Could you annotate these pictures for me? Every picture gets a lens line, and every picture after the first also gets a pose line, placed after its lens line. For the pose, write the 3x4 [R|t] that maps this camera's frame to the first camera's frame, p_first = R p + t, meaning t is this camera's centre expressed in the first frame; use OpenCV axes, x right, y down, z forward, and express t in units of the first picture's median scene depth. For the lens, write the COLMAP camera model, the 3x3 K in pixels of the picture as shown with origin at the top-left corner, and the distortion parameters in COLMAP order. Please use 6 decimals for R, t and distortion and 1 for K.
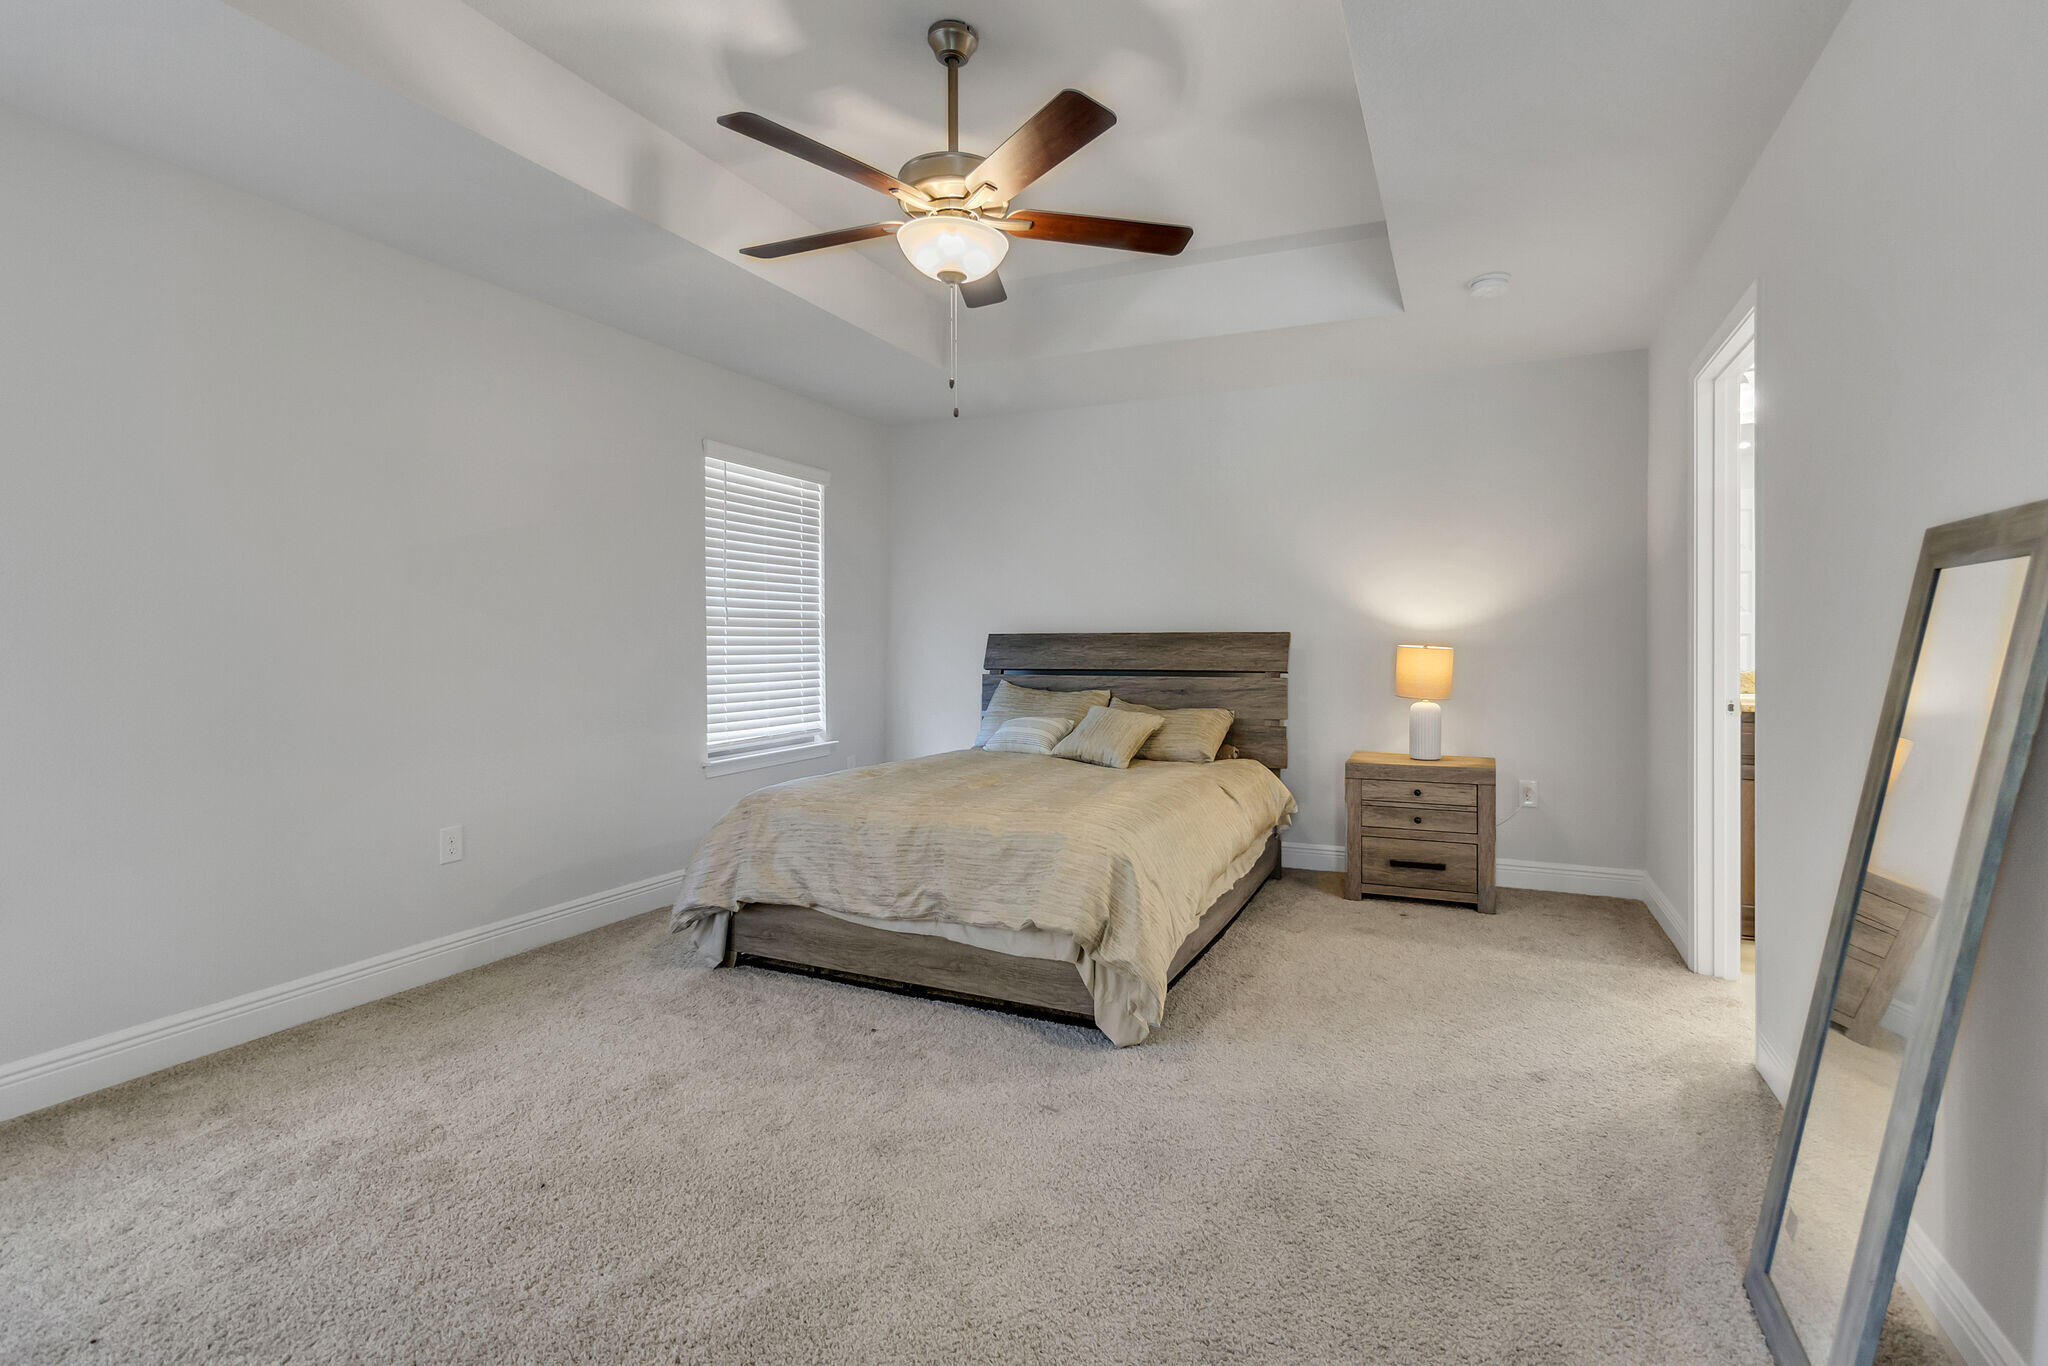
lens RADIAL K [[938.3, 0, 1042.8], [0, 938.3, 665.1], [0, 0, 1]] dist [-0.013578, 0.000066]
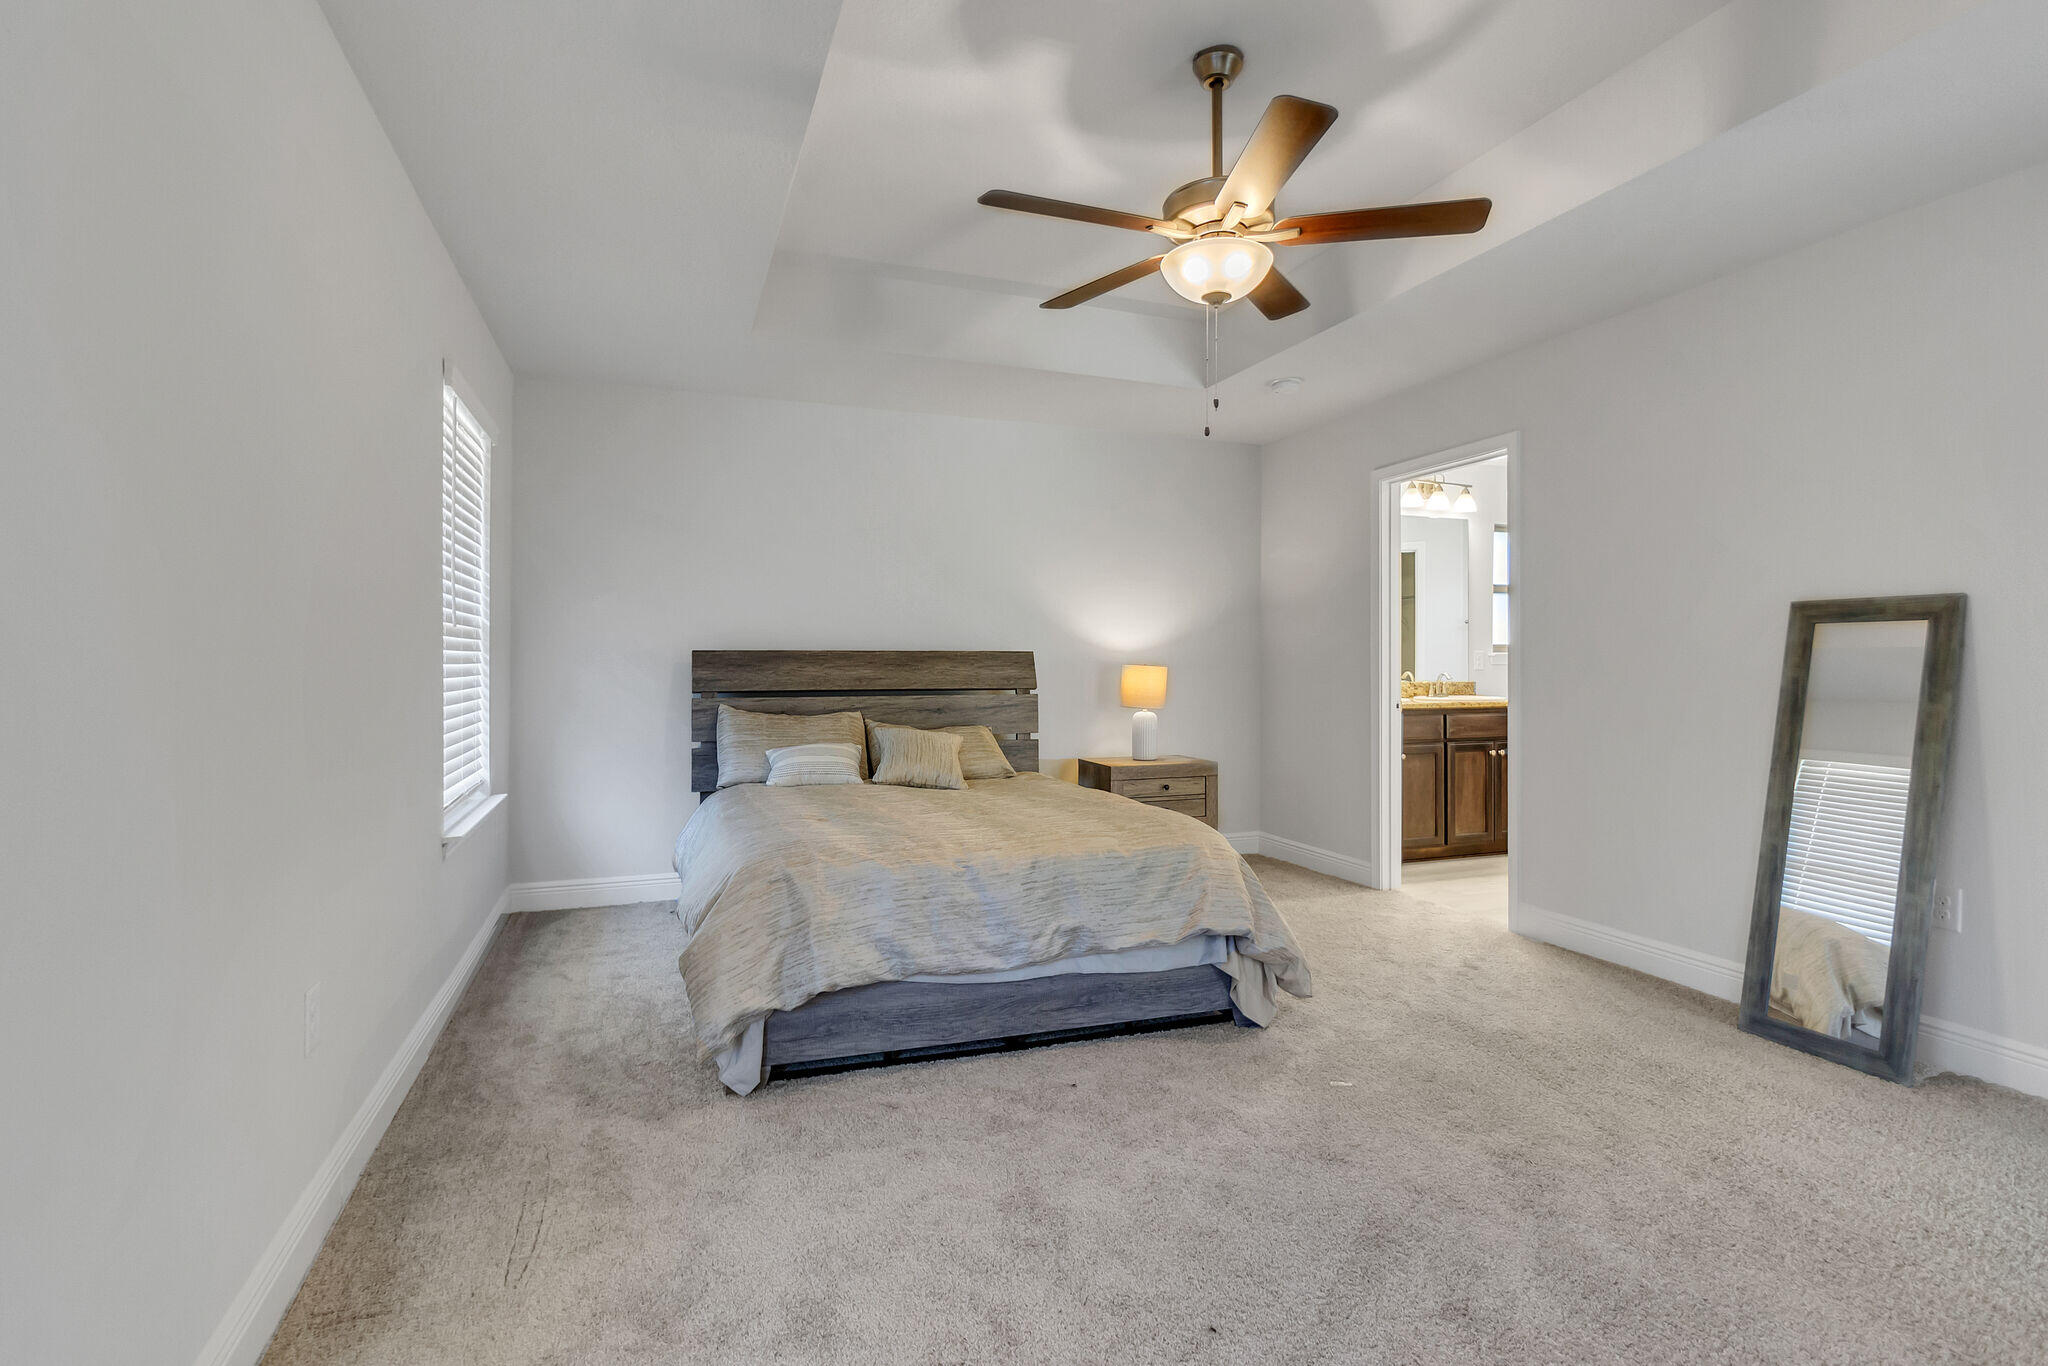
lens RADIAL K [[938.3, 0, 1045.6], [0, 938.3, 676.0], [0, 0, 1]] dist [-0.013578, 0.000066]
pose [[0.735584, -0.007847, 0.677388, -0.689743], [0.014033, 0.999895, -0.003656, -0.004694], [-0.677288, 0.012195, 0.735617, 0.291283]]
